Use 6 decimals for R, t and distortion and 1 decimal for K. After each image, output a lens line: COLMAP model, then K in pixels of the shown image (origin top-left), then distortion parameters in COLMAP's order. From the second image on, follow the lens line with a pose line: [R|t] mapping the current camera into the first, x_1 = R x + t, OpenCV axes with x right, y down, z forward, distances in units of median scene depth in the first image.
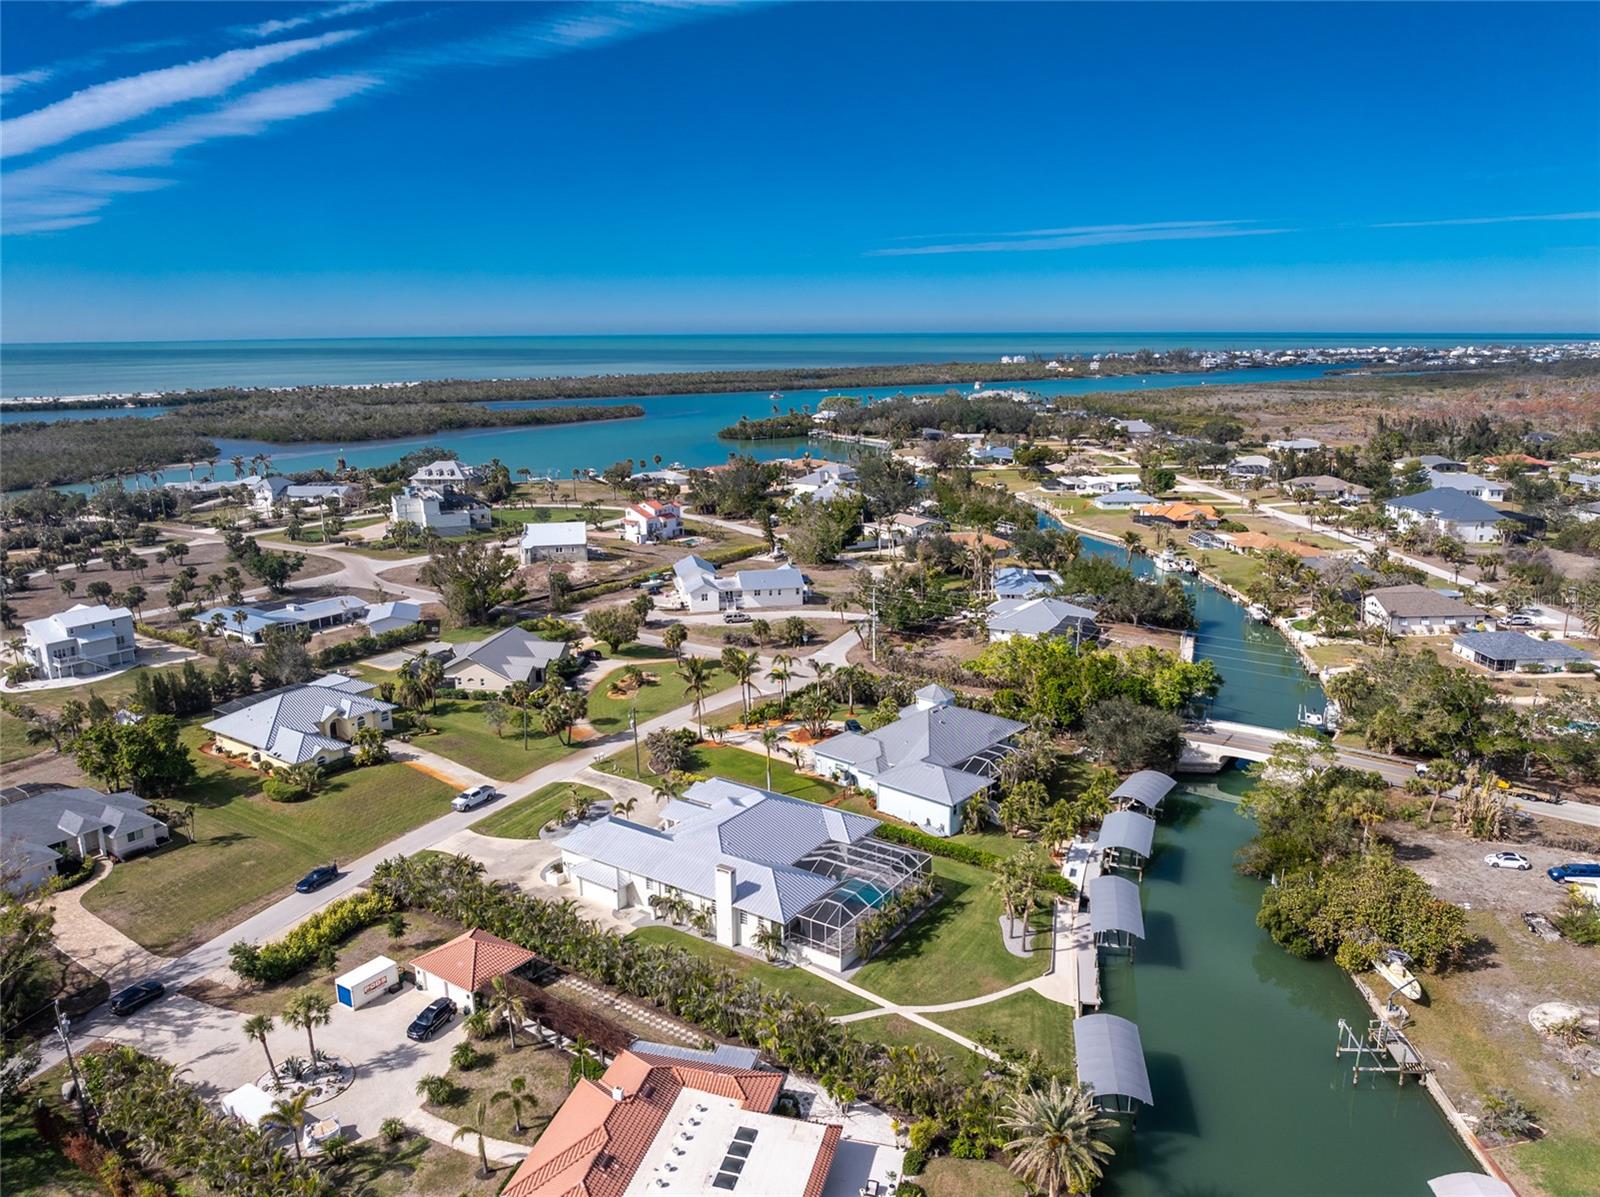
lens RADIAL K [[1151.5, 0, 793.2], [0, 1151.5, 603.4], [0, 0, 1]] dist [-0.036866, 0.002361]
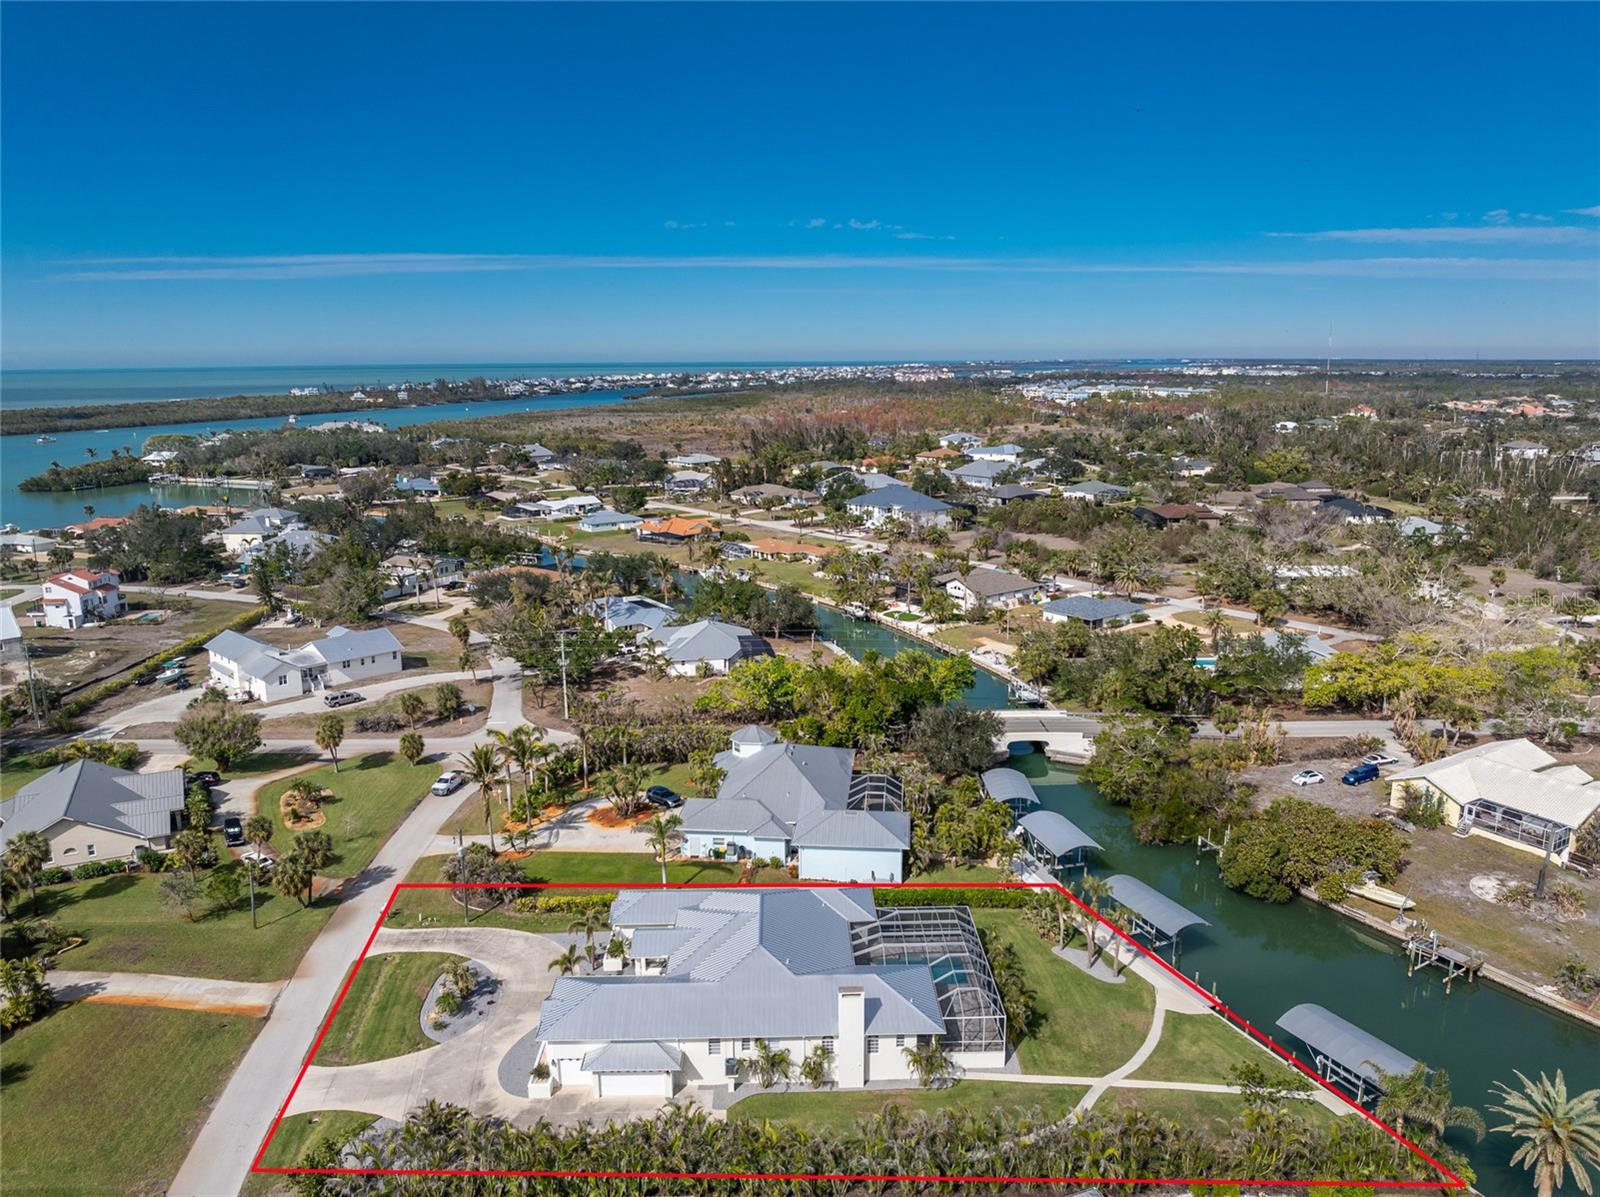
lens RADIAL K [[1151.5, 0, 804.1], [0, 1151.5, 593.9], [0, 0, 1]] dist [-0.036866, 0.002361]
pose [[0.806646, -0.115330, 0.579673, -0.232938], [0.135616, 0.990726, 0.008395, -0.021465], [-0.575265, 0.071841, 0.814806, 0.169002]]
